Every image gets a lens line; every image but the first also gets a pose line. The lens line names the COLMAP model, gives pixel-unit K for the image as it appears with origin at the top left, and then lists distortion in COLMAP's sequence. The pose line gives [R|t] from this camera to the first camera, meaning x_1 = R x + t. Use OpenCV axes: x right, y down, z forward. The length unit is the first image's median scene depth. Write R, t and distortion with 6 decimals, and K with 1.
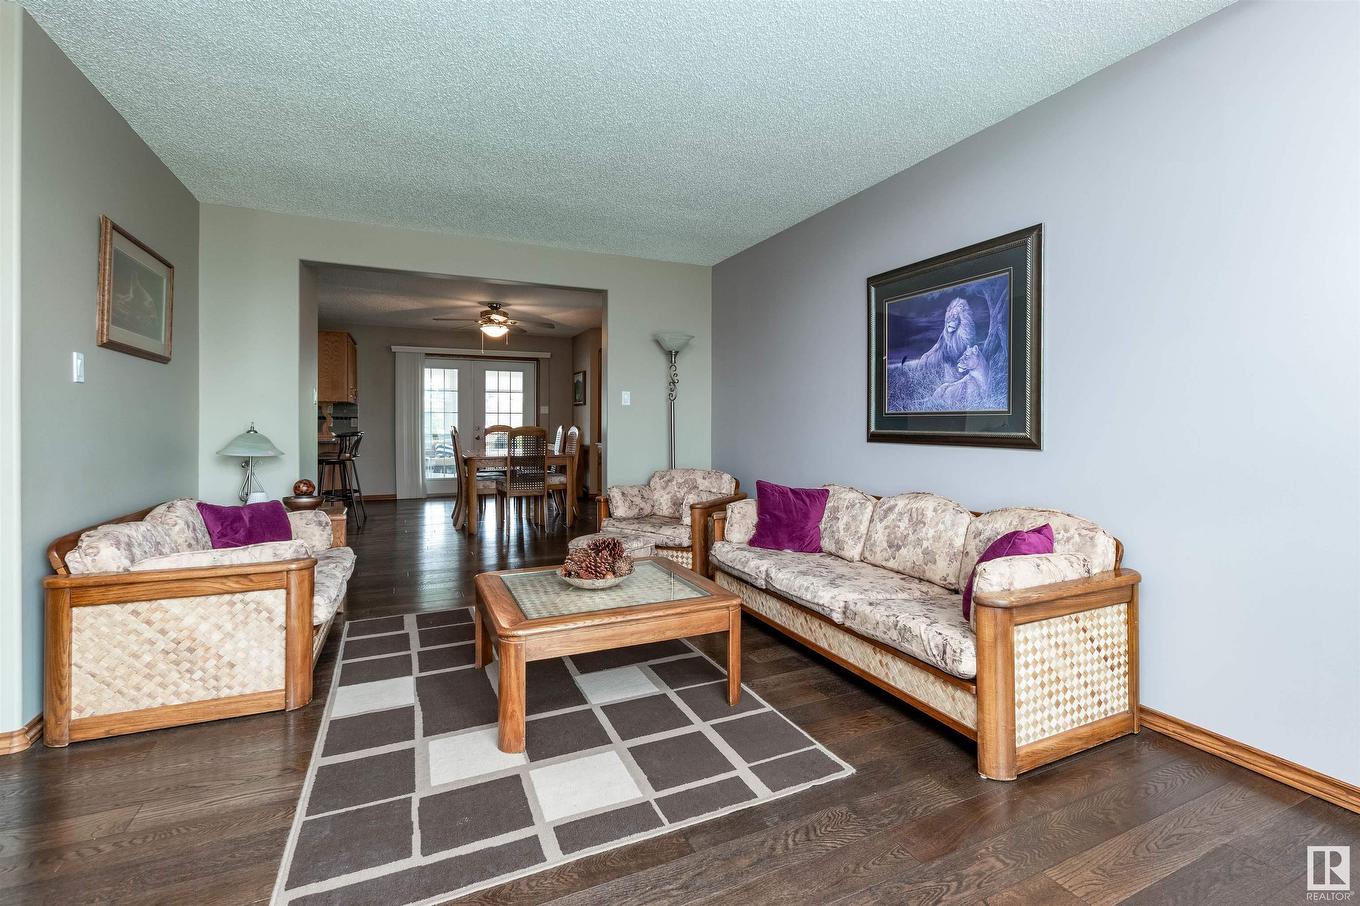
lens RADIAL K [[637.8, 0, 725.7], [0, 637.8, 427.1], [0, 0, 1]] dist [0.003493, 0.000077]
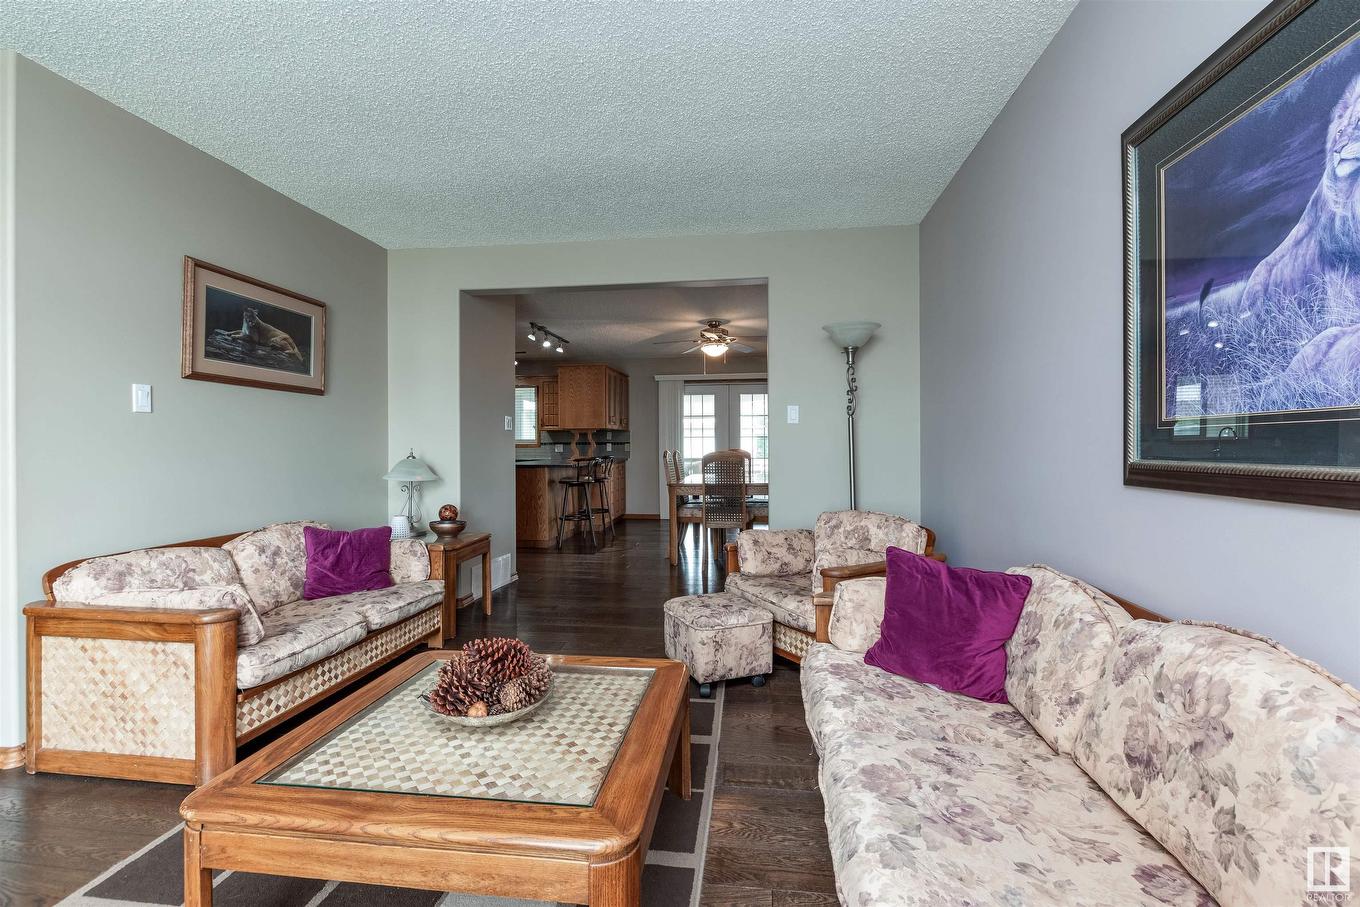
lens RADIAL K [[605.6, 0, 682.7], [0, 605.6, 447.3], [0, 0, 1]] dist [0.005902, -0.001627]
pose [[0.830076, -0.005386, -0.557624, 0.237161], [0.002598, 0.999980, -0.005791, -0.003120], [0.557644, 0.003359, 0.830074, 0.530369]]
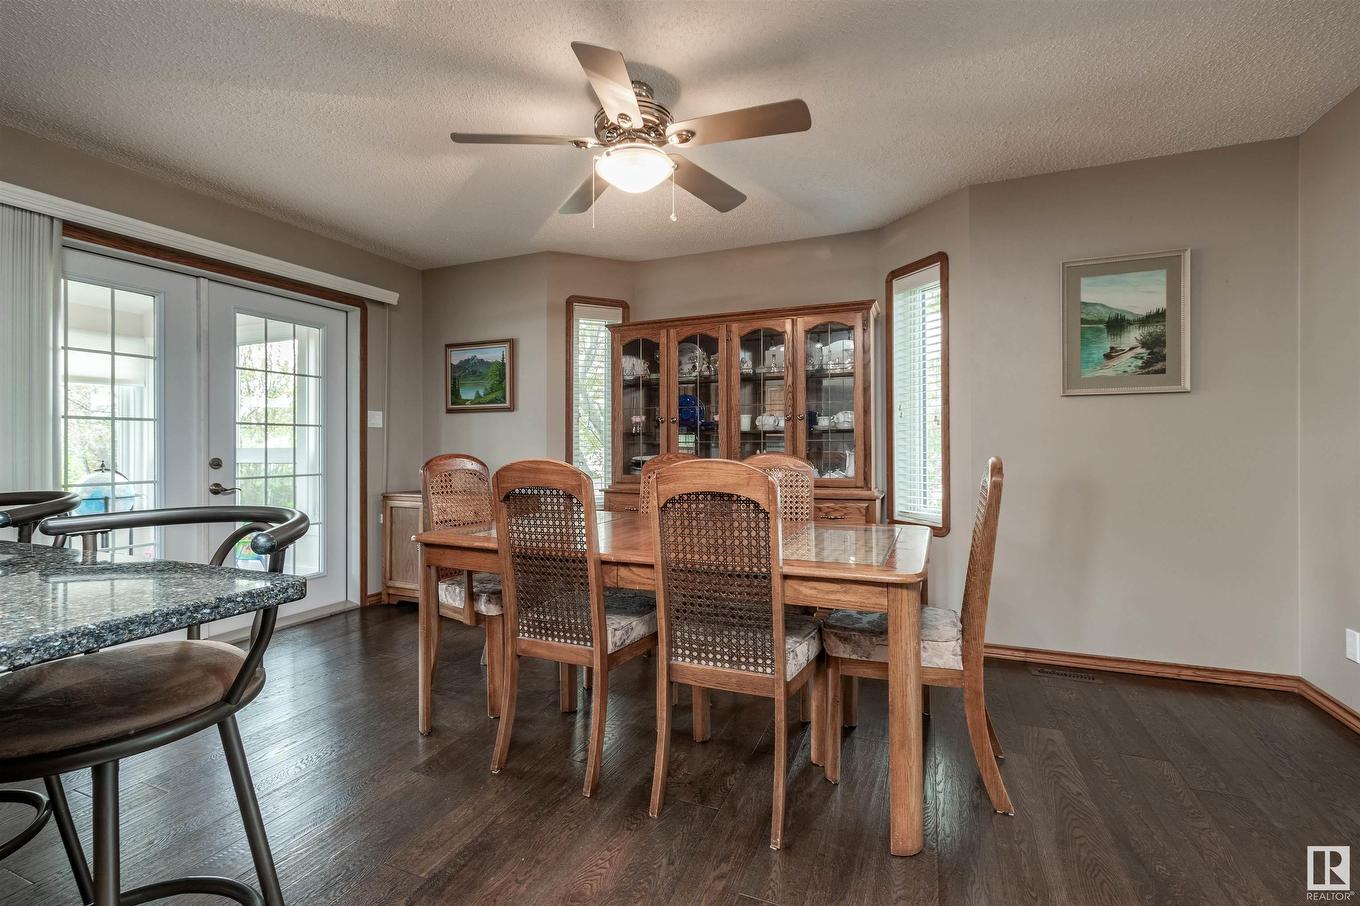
lens RADIAL K [[637.8, 0, 668.9], [0, 637.8, 449.2], [0, 0, 1]] dist [0.003493, 0.000077]
pose [[0.765996, -0.000765, 0.642845, -1.345714], [0.005204, 0.999974, -0.005011, -0.010155], [-0.642825, 0.007184, 0.765980, 1.726673]]
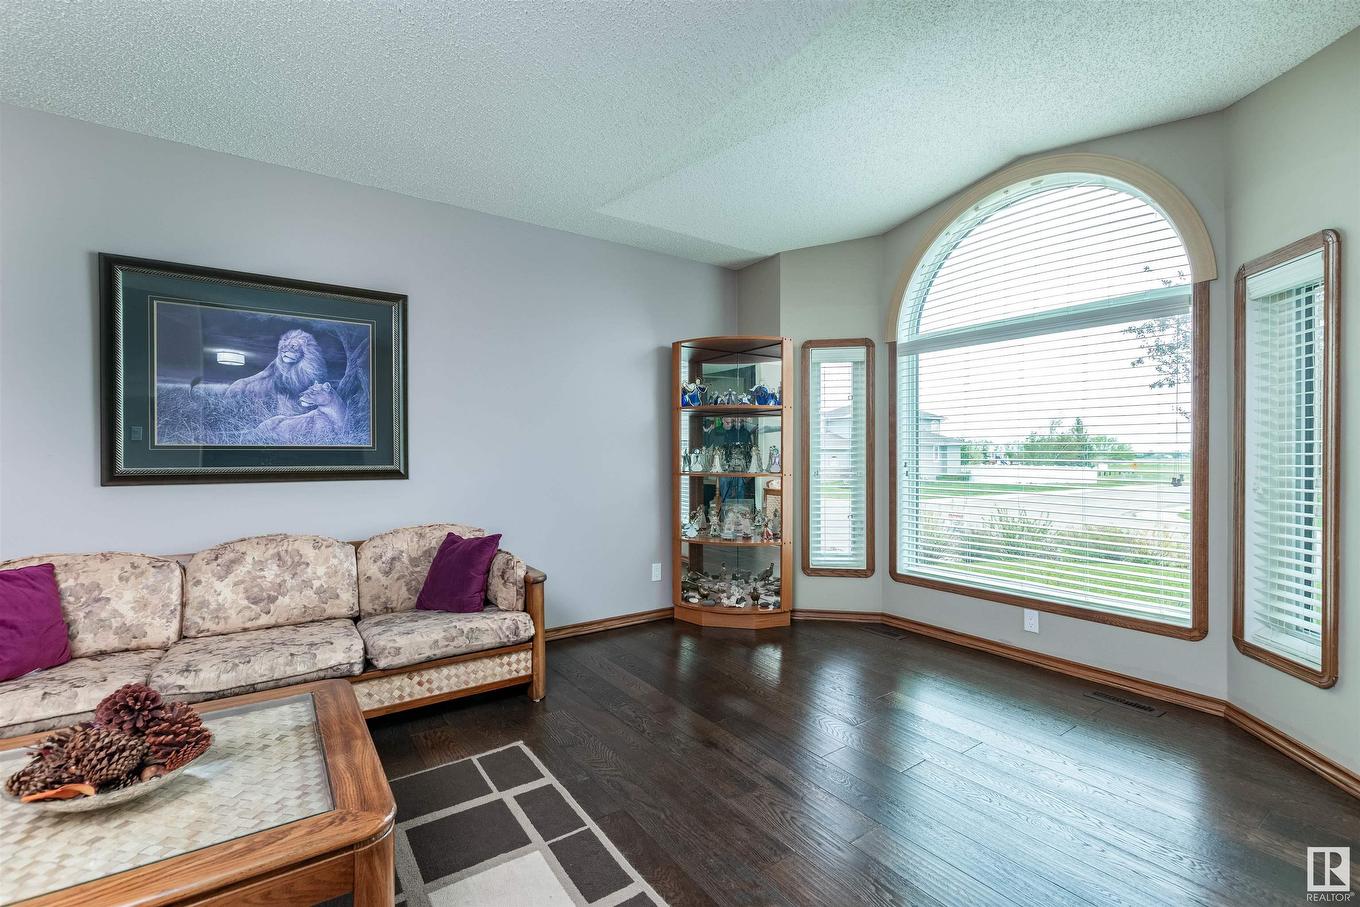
lens RADIAL K [[605.6, 0, 687.8], [0, 605.6, 455.3], [0, 0, 1]] dist [0.005902, -0.001627]
pose [[-0.146238, -0.006134, 0.989230, -0.632128], [0.008738, 0.999934, 0.007492, -0.011766], [-0.989211, 0.009739, -0.146175, 0.538723]]
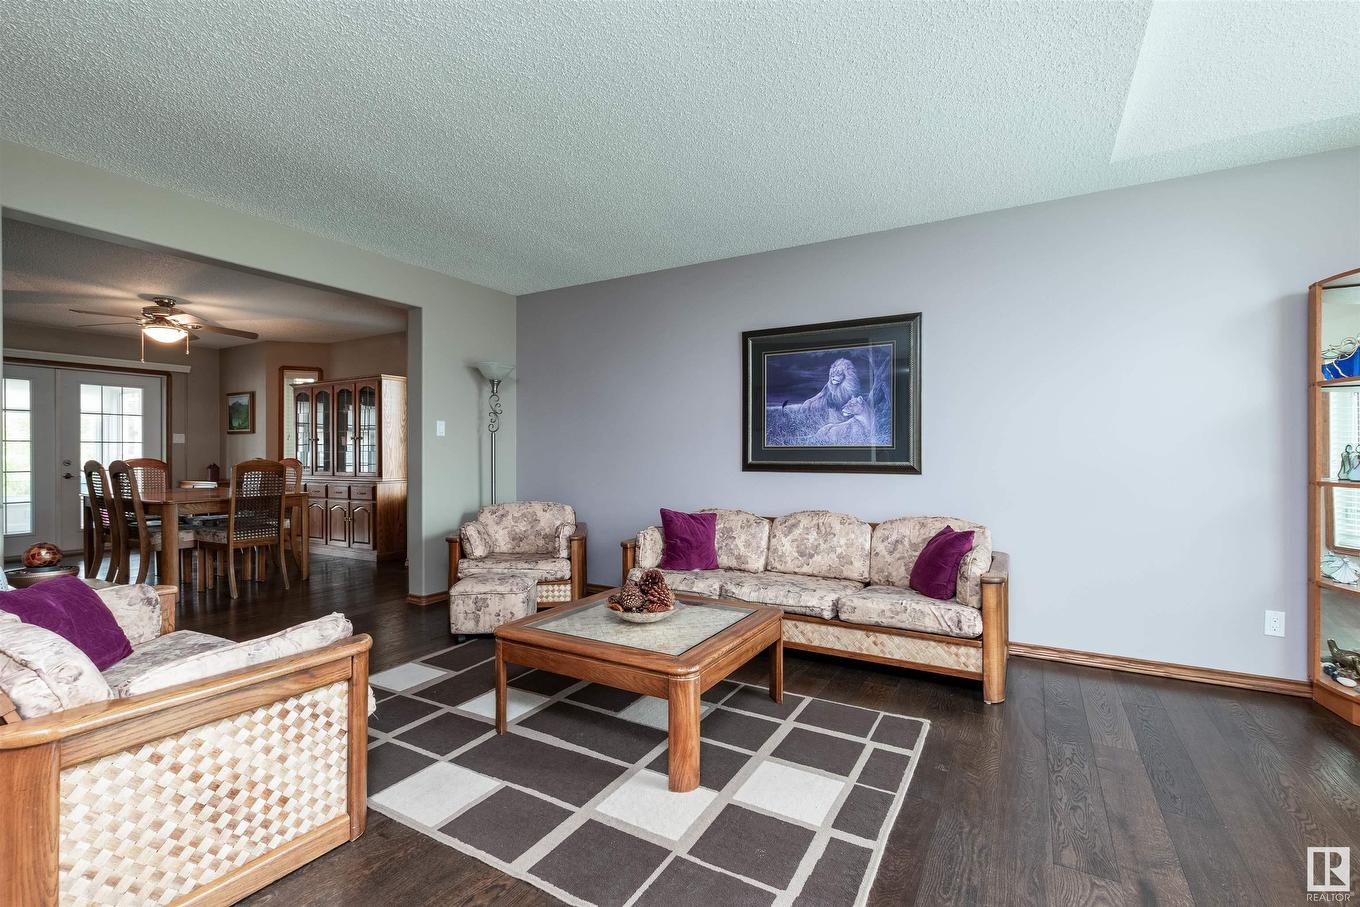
lens RADIAL K [[605.6, 0, 670.7], [0, 605.6, 459.6], [0, 0, 1]] dist [0.005902, -0.001627]
pose [[0.842440, -0.007953, 0.538732, -0.580945], [0.005678, 0.999967, 0.005883, -0.006462], [-0.538760, -0.001897, 0.842457, 0.150204]]
